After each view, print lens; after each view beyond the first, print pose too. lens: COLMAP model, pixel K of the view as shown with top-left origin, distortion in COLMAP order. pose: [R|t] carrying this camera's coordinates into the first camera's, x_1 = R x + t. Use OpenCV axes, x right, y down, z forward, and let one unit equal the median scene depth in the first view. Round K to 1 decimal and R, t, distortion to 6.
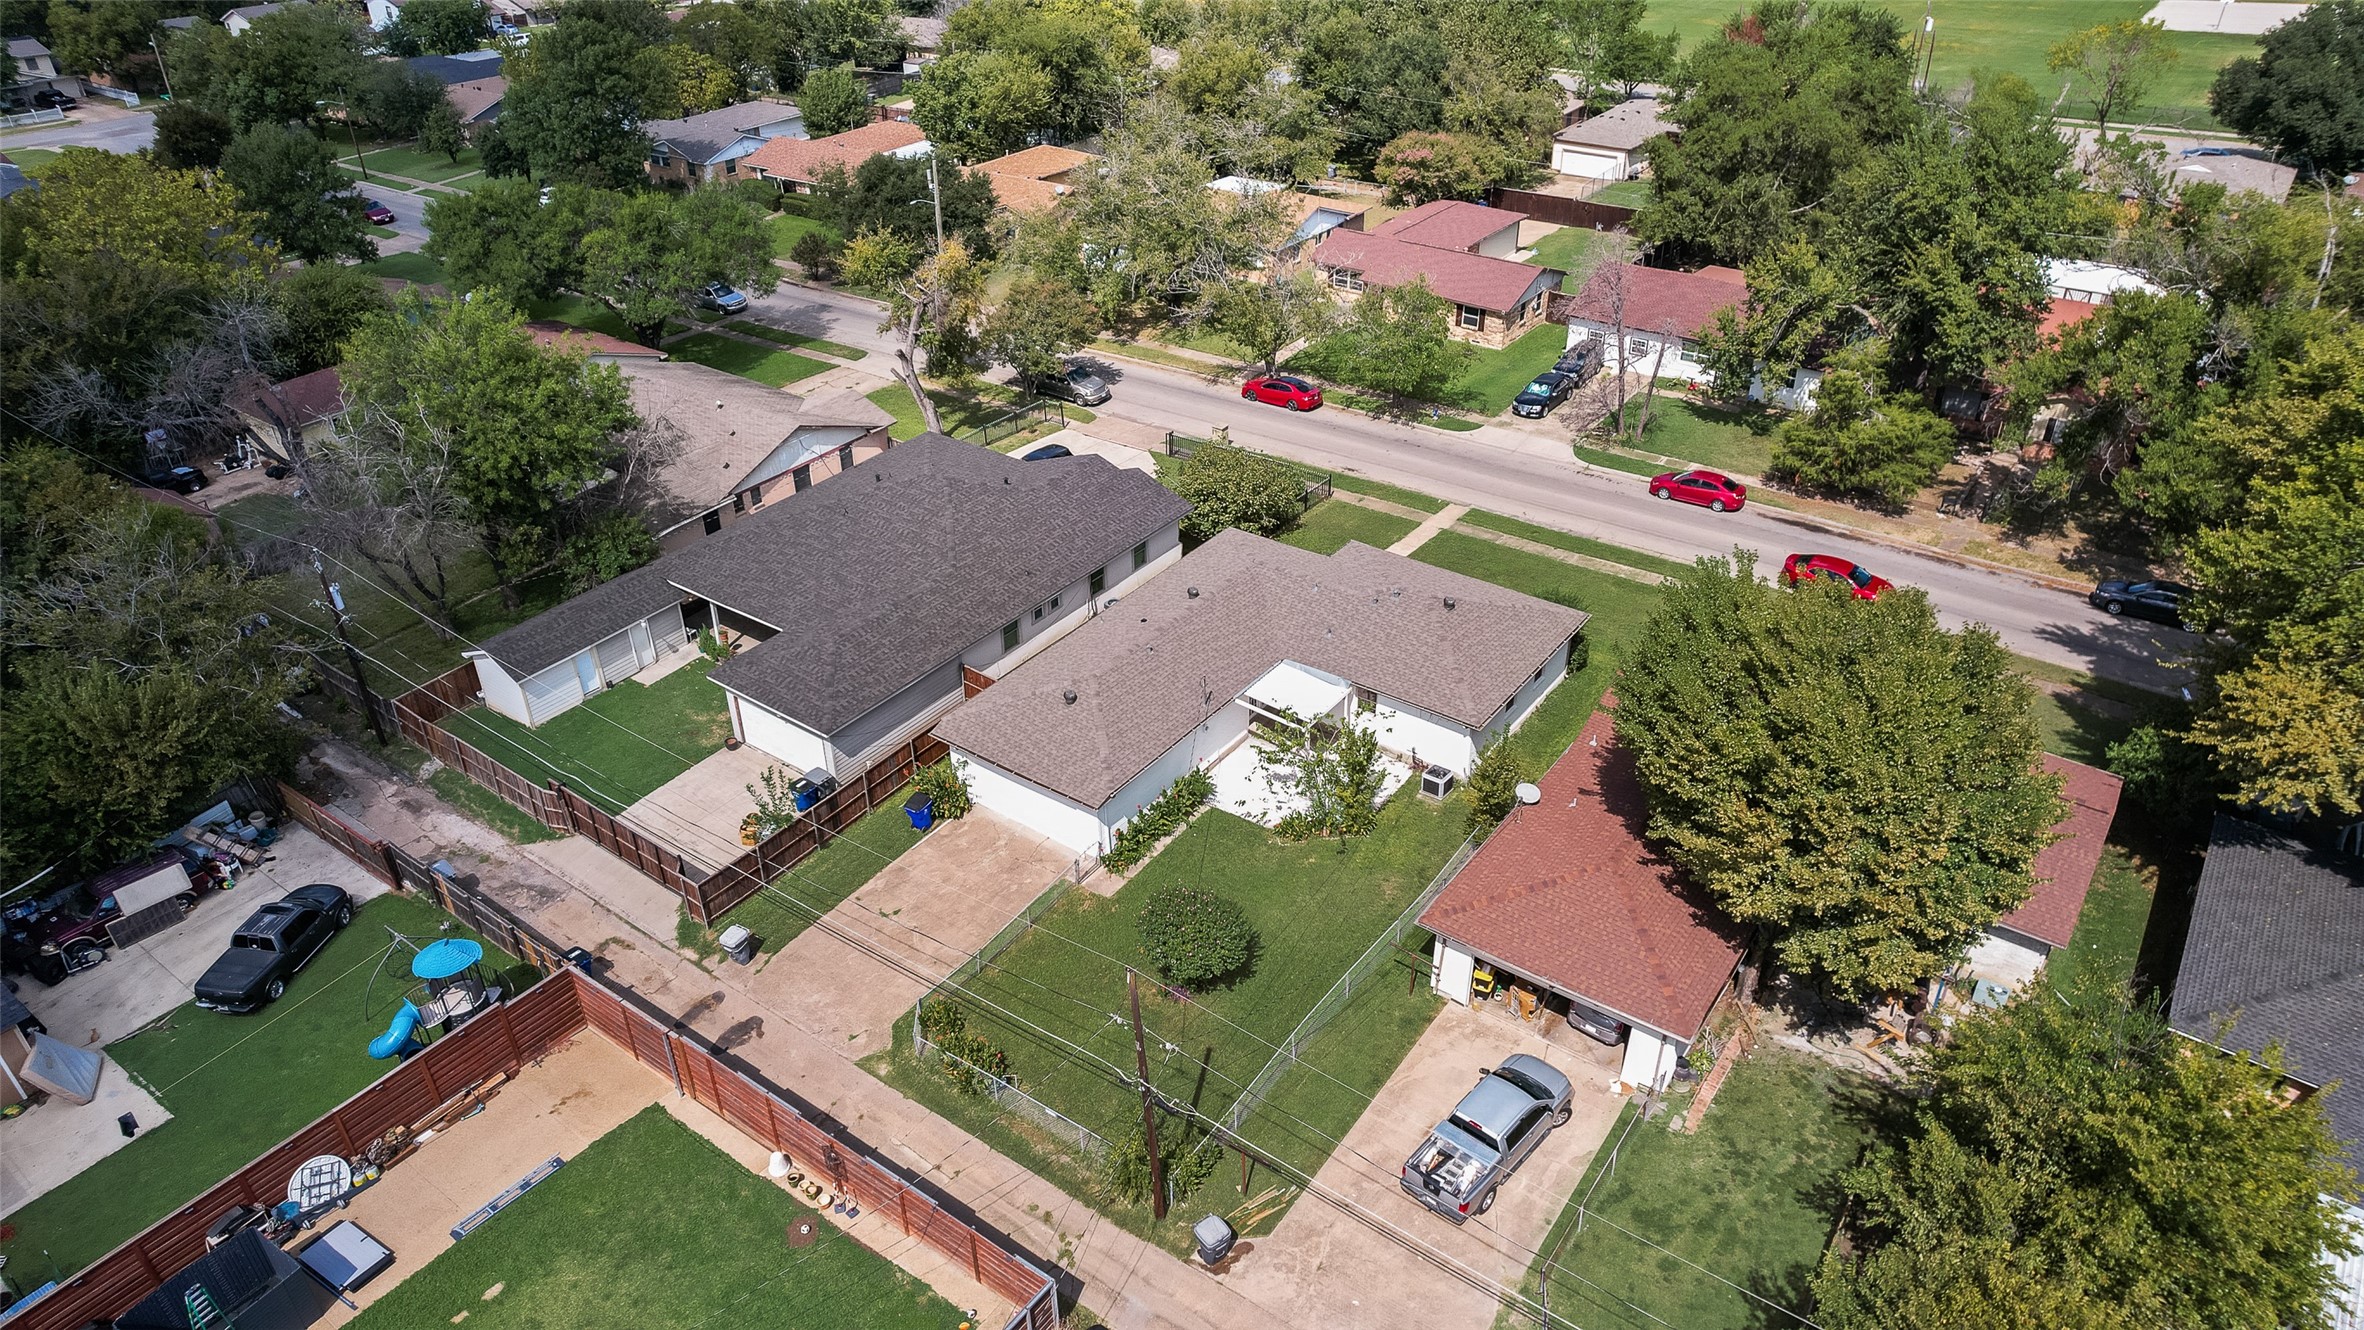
lens RADIAL K [[1544.1, 0, 1185.9], [0, 1544.1, 667.3], [0, 0, 1]] dist [-0.052144, 0.028700]
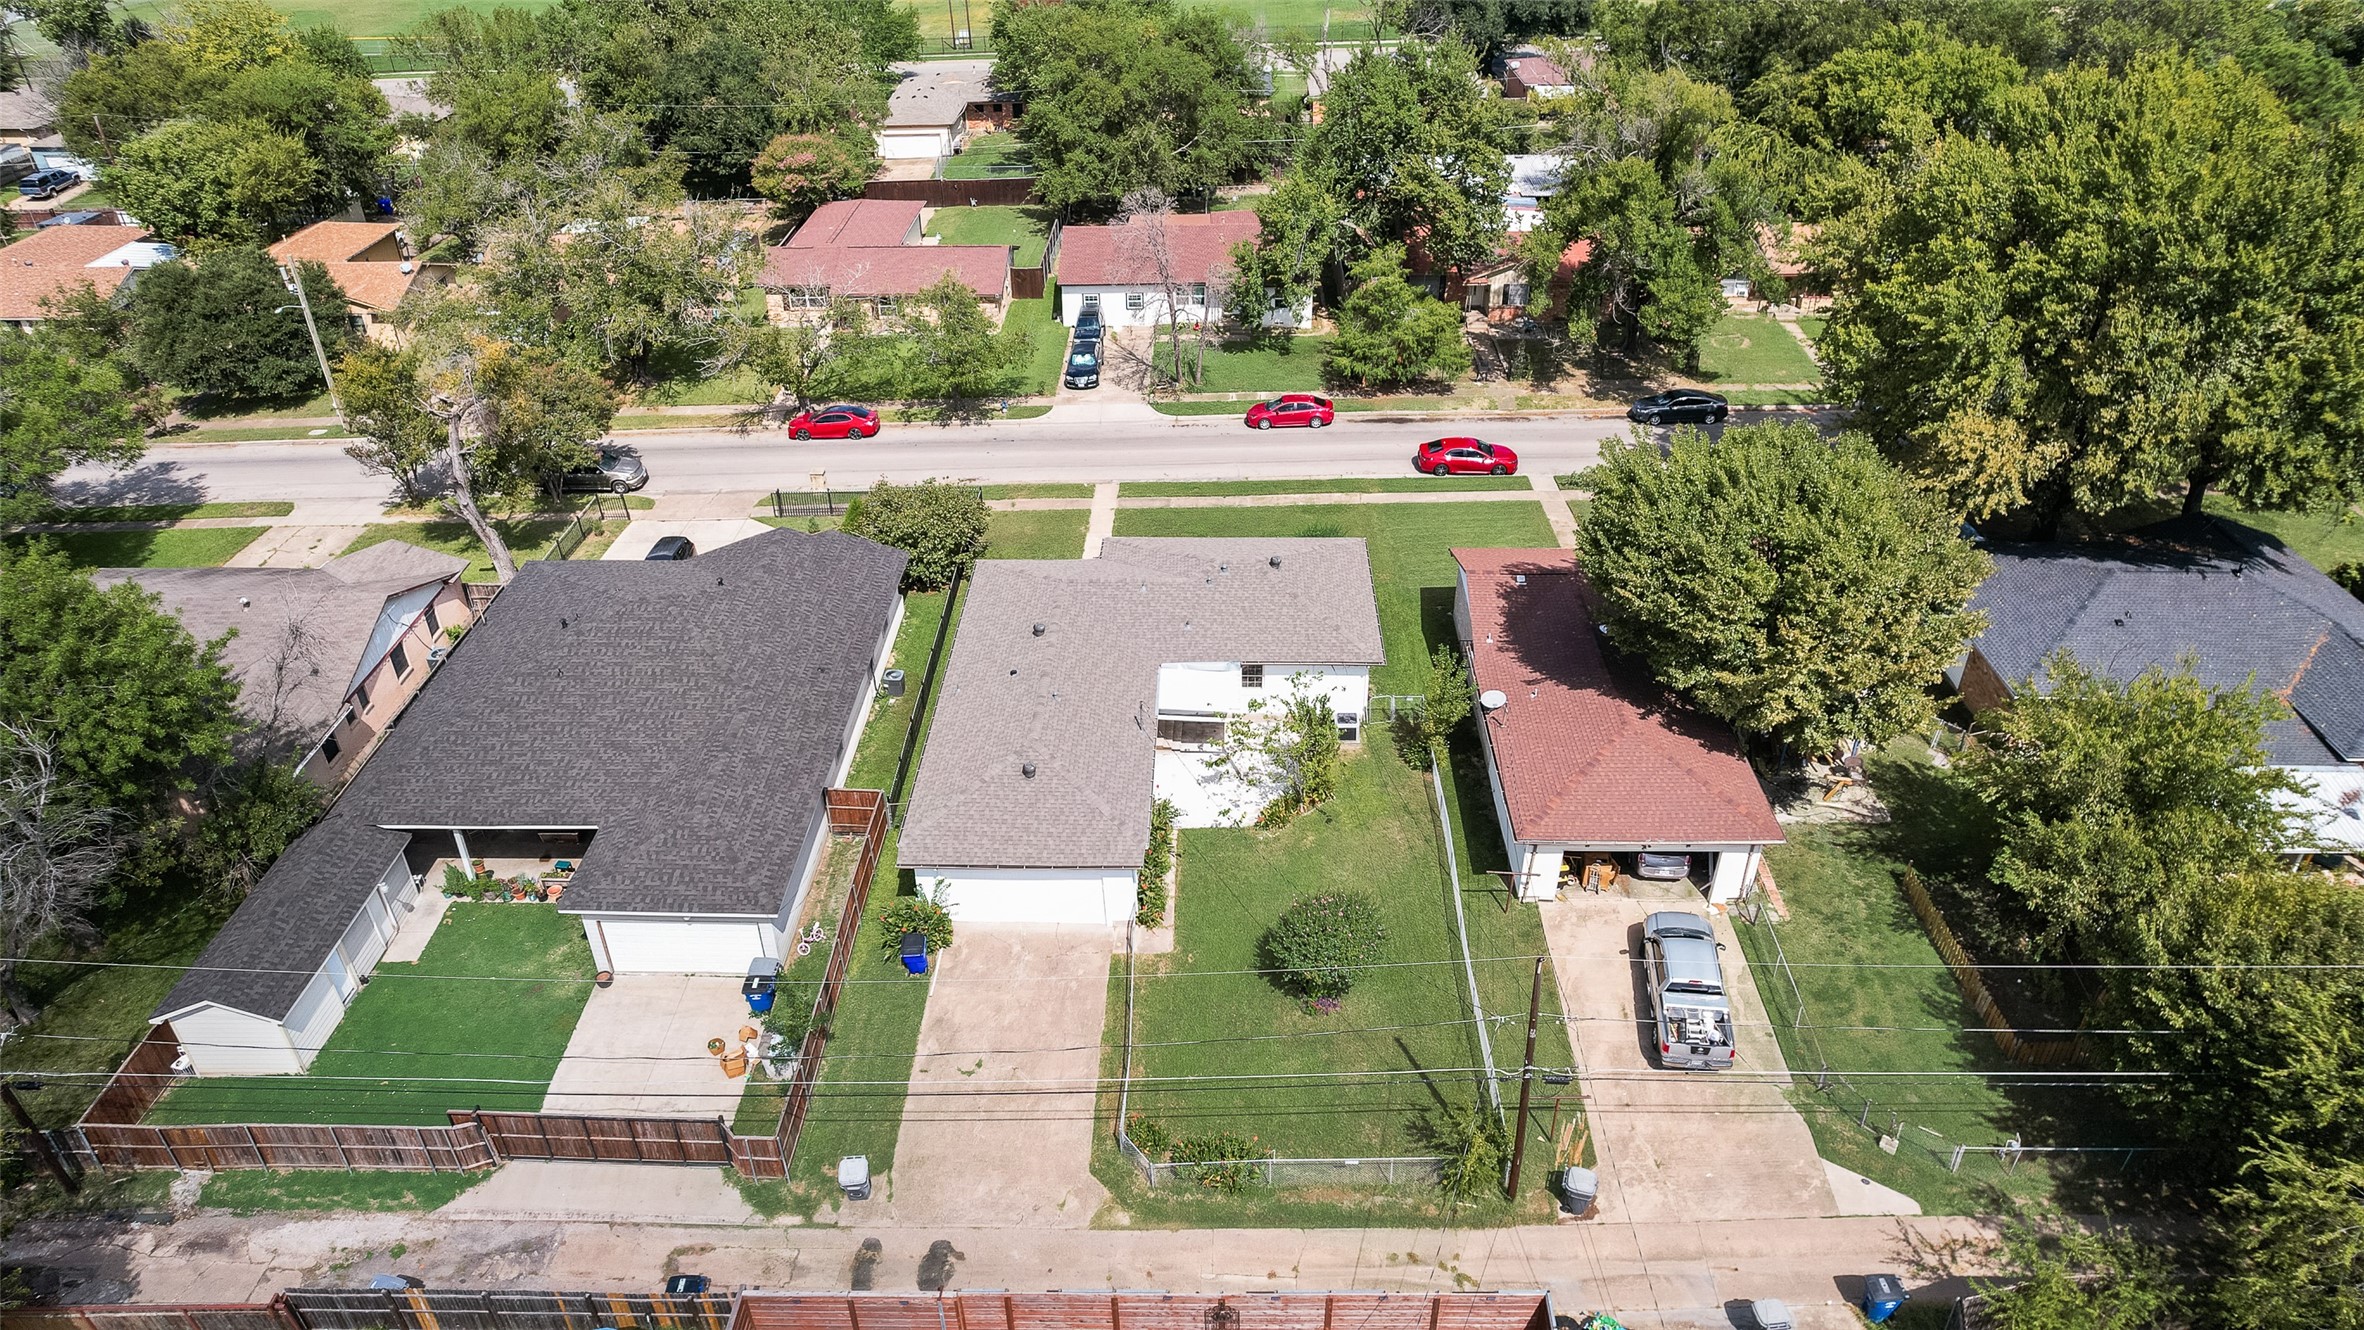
lens RADIAL K [[1544.1, 0, 1195.4], [0, 1544.1, 662.9], [0, 0, 1]] dist [-0.052144, 0.028700]
pose [[0.816899, -0.307901, 0.487722, -0.299294], [0.306275, 0.948091, 0.085545, -0.062917], [-0.488745, 0.079495, 0.868798, 0.112827]]
